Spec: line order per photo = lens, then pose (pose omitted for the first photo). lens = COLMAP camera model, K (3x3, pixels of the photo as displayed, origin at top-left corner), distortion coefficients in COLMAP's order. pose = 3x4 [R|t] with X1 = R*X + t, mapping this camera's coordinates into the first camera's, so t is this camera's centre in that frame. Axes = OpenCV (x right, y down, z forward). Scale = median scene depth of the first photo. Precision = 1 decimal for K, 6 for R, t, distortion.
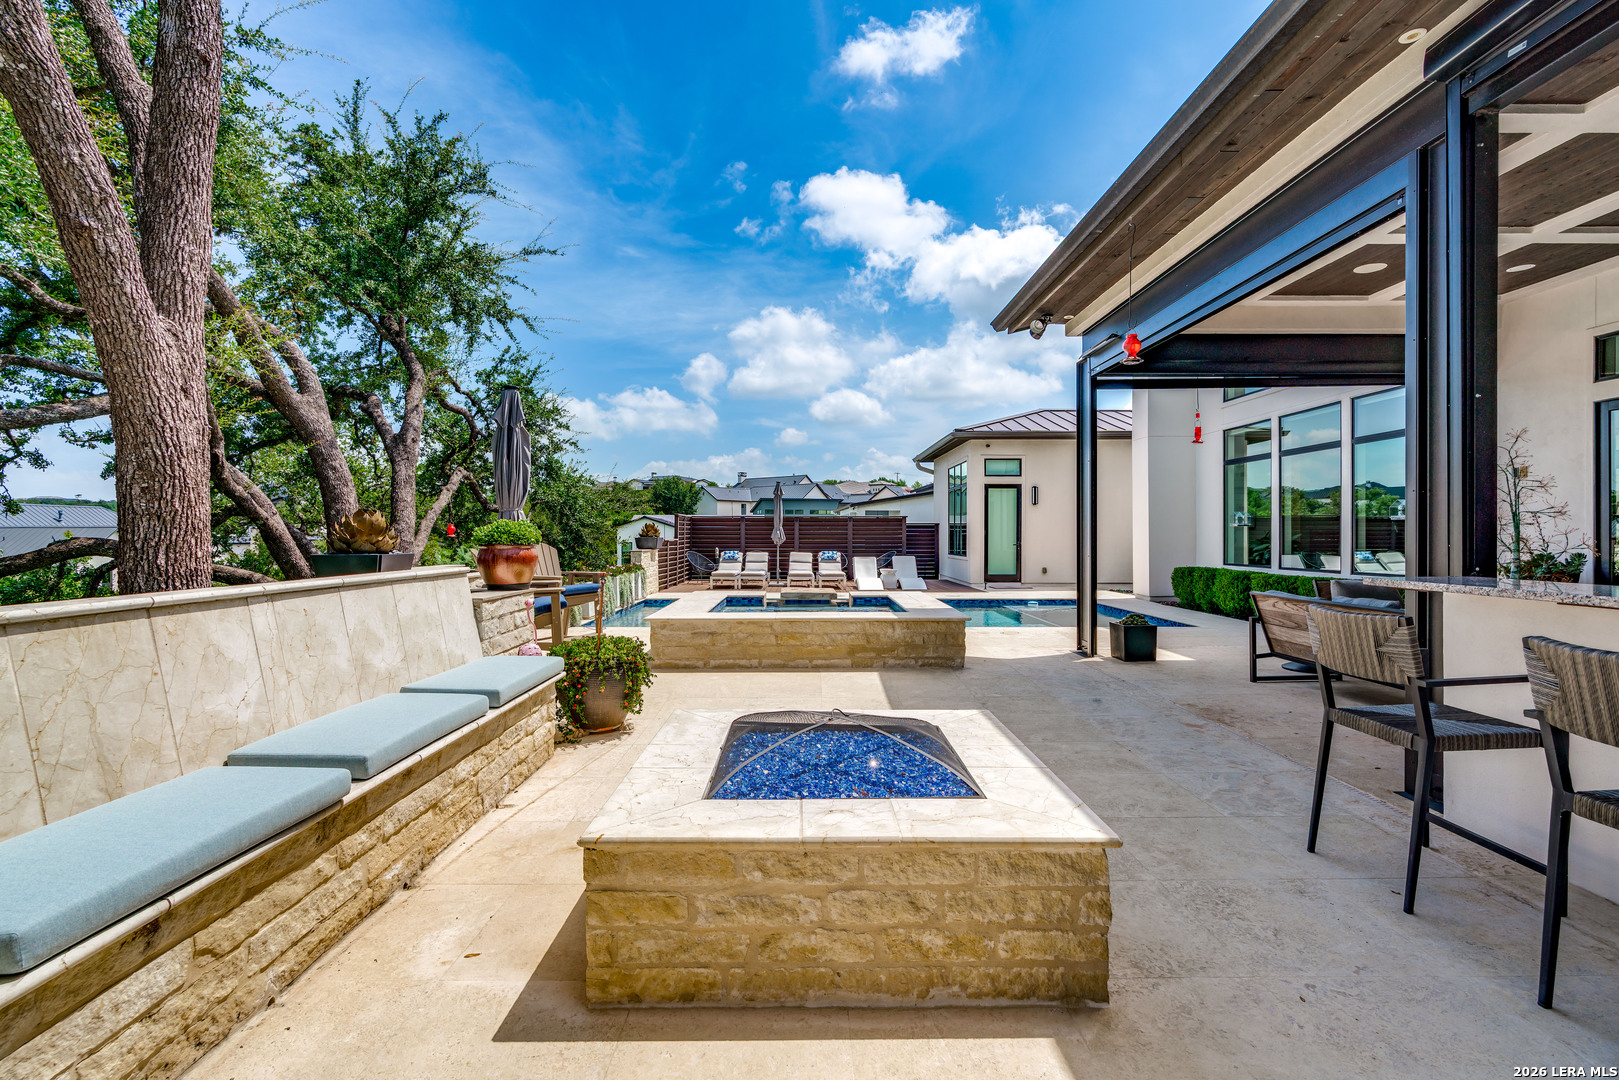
lens RADIAL K [[726.7, 0, 807.0], [0, 726.7, 539.1], [0, 0, 1]] dist [-0.000099, -0.000001]
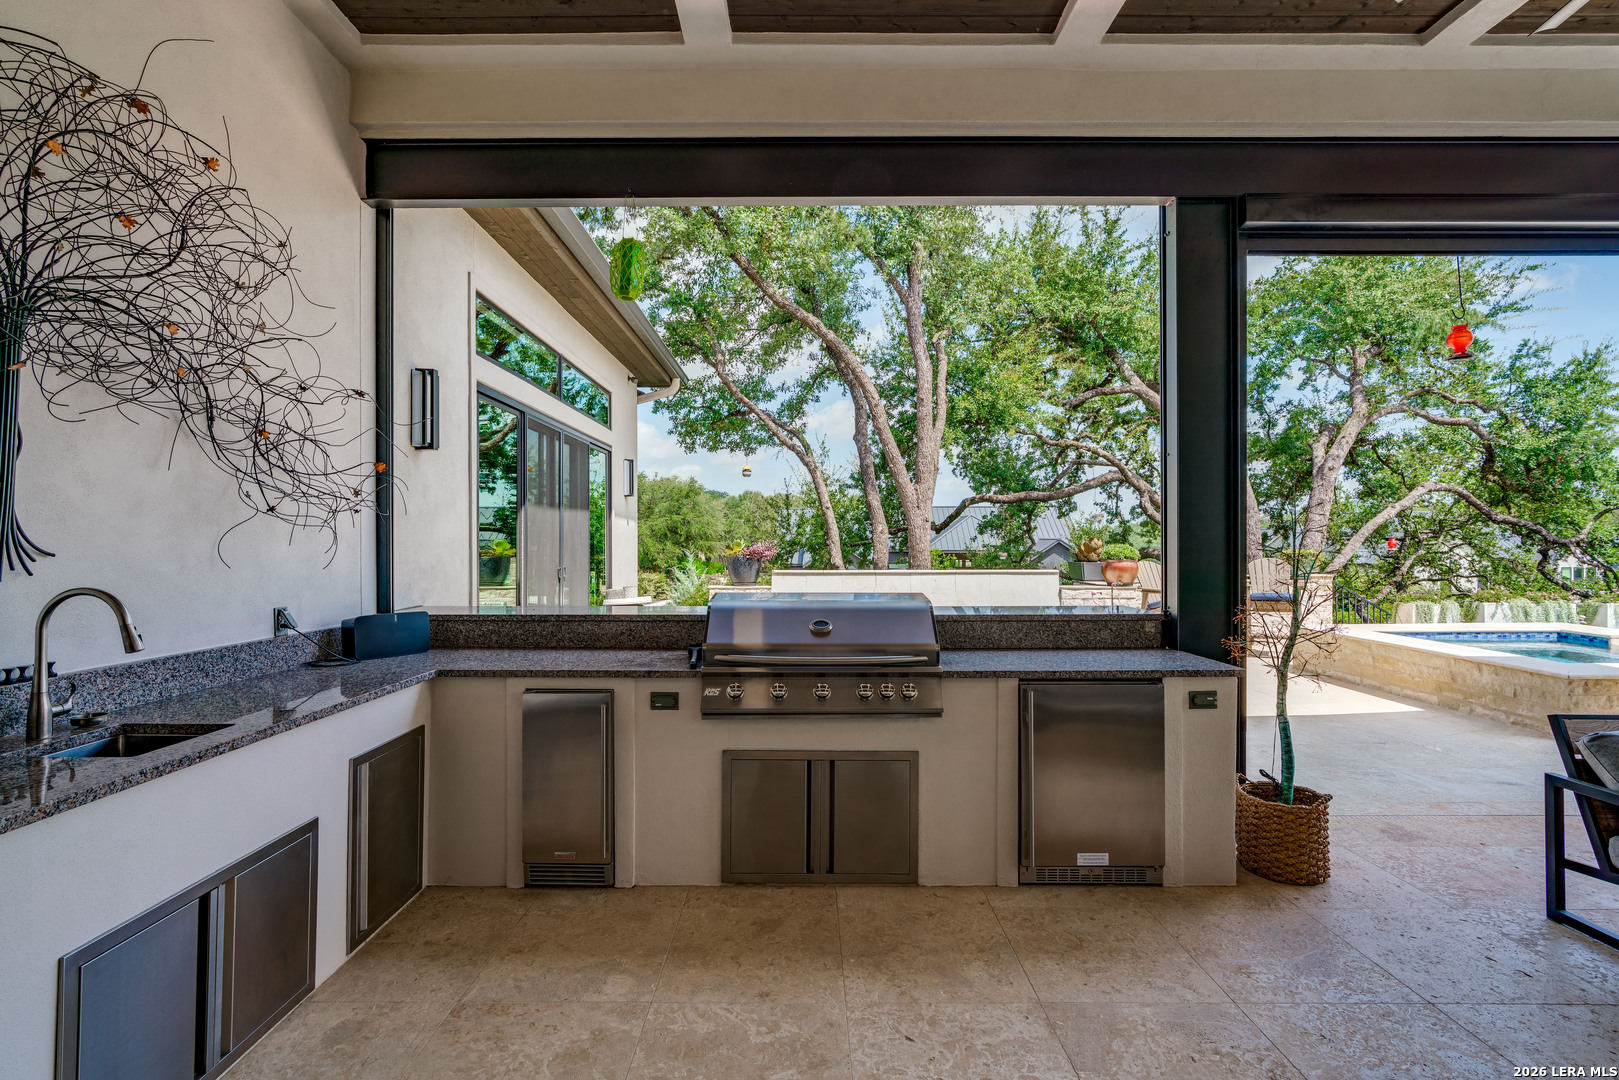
lens RADIAL K [[726.7, 0, 806.3], [0, 726.7, 533.5], [0, 0, 1]] dist [-0.000099, -0.000001]
pose [[0.001660, -0.003873, -0.999991, 0.973994], [-0.003684, 0.999986, -0.003879, -0.033424], [0.999992, 0.003691, 0.001645, 0.203640]]
